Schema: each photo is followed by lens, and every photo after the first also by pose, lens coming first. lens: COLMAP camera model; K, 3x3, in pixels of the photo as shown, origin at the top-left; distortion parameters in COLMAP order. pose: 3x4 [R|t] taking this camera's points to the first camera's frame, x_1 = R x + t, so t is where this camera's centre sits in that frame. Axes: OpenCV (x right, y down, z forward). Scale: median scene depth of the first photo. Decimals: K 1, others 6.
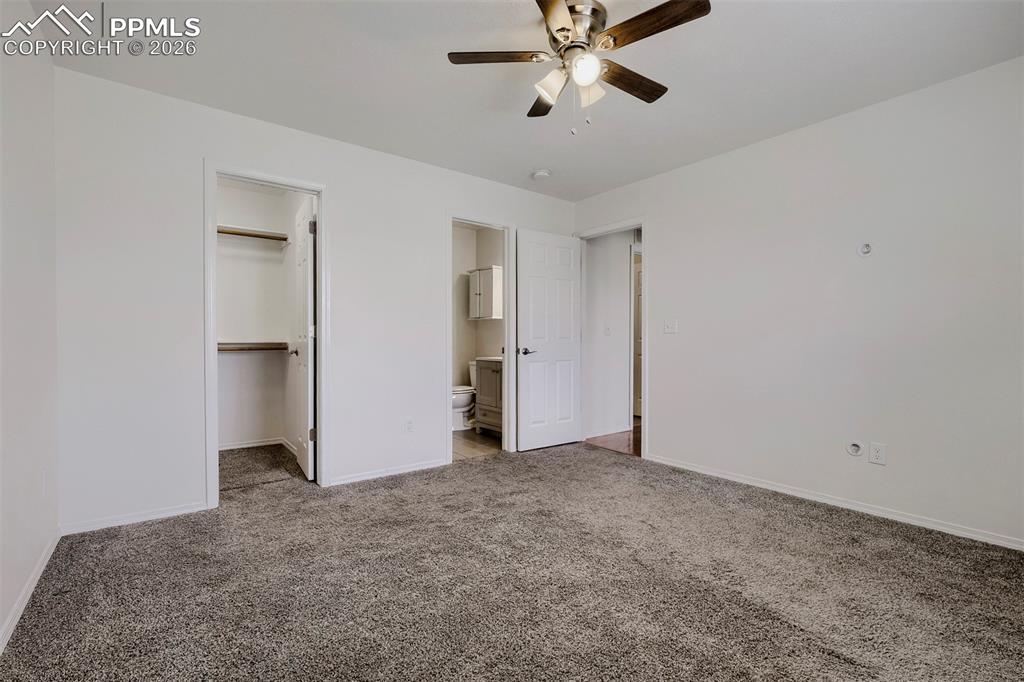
lens RADIAL K [[454.3, 0, 513.3], [0, 454.3, 340.8], [0, 0, 1]] dist [-0.003576, -0.000531]
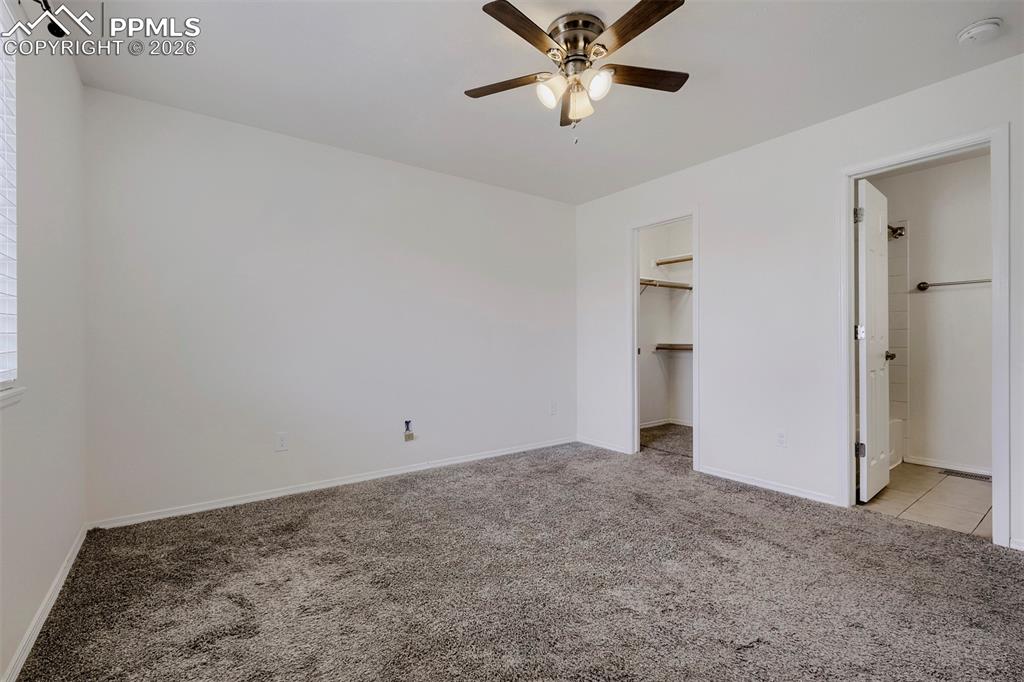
lens RADIAL K [[454.3, 0, 509.6], [0, 454.3, 342.6], [0, 0, 1]] dist [-0.003576, -0.000531]
pose [[-0.029645, 0.000570, -0.999560, 0.784943], [0.000505, 1.000000, 0.000555, -0.001254], [0.999560, -0.000488, -0.029646, 0.593973]]
